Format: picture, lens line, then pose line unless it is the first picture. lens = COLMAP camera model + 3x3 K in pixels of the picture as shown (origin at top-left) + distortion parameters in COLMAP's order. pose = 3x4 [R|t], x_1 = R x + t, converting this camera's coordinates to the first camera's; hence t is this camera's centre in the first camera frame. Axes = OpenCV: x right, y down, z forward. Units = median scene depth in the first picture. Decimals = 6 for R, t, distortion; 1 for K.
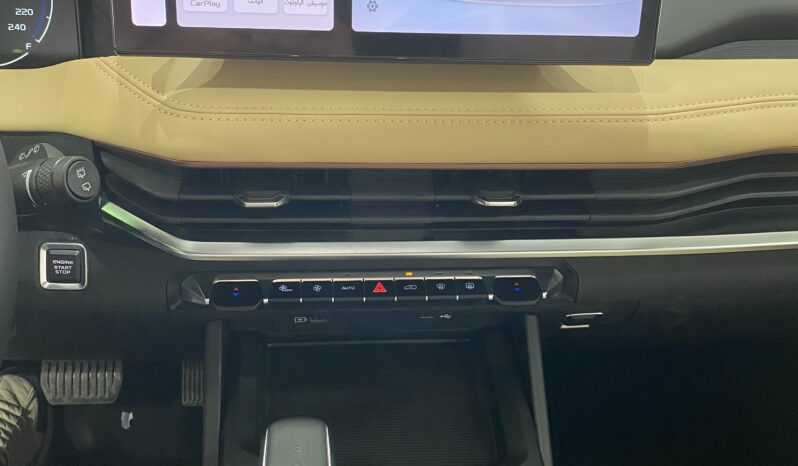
lens RADIAL K [[819.8, 0, 398.7], [0, 819.8, 209.1], [0, 0, 1]] dist [0.149010, -0.460219]
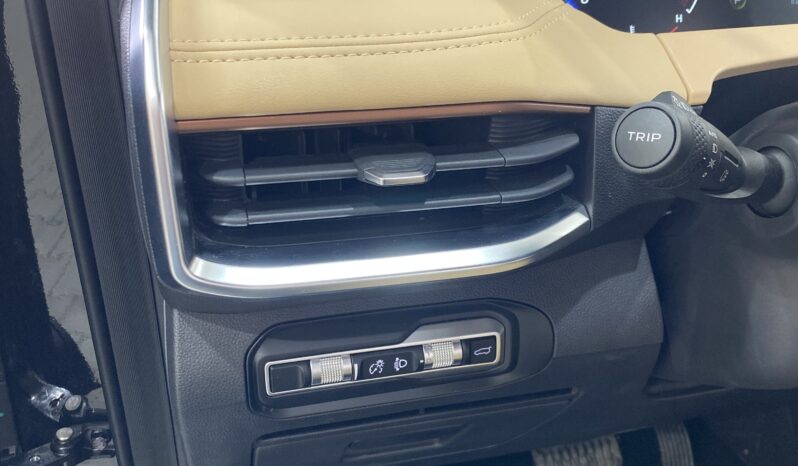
lens RADIAL K [[819.8, 0, 398.7], [0, 819.8, 209.1], [0, 0, 1]] dist [0.149010, -0.460219]
pose [[0.975605, -0.138768, 0.170114, -1.213008], [0.161047, 0.978998, -0.125004, 0.039656], [-0.149194, 0.149350, 0.977464, 0.256180]]
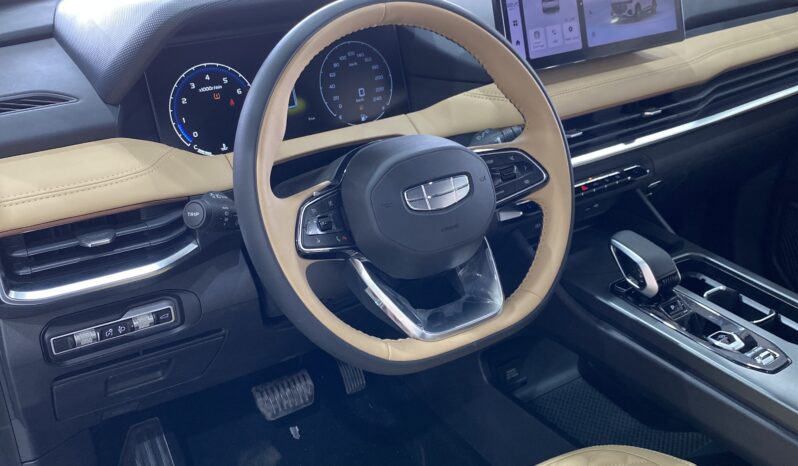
lens RADIAL K [[819.8, 0, 398.7], [0, 819.8, 209.1], [0, 0, 1]] dist [0.149010, -0.460219]
pose [[0.875047, -0.268281, 0.402886, -1.212897], [0.324277, 0.942867, -0.076457, 0.154179], [-0.359356, 0.197550, 0.912051, -0.583507]]
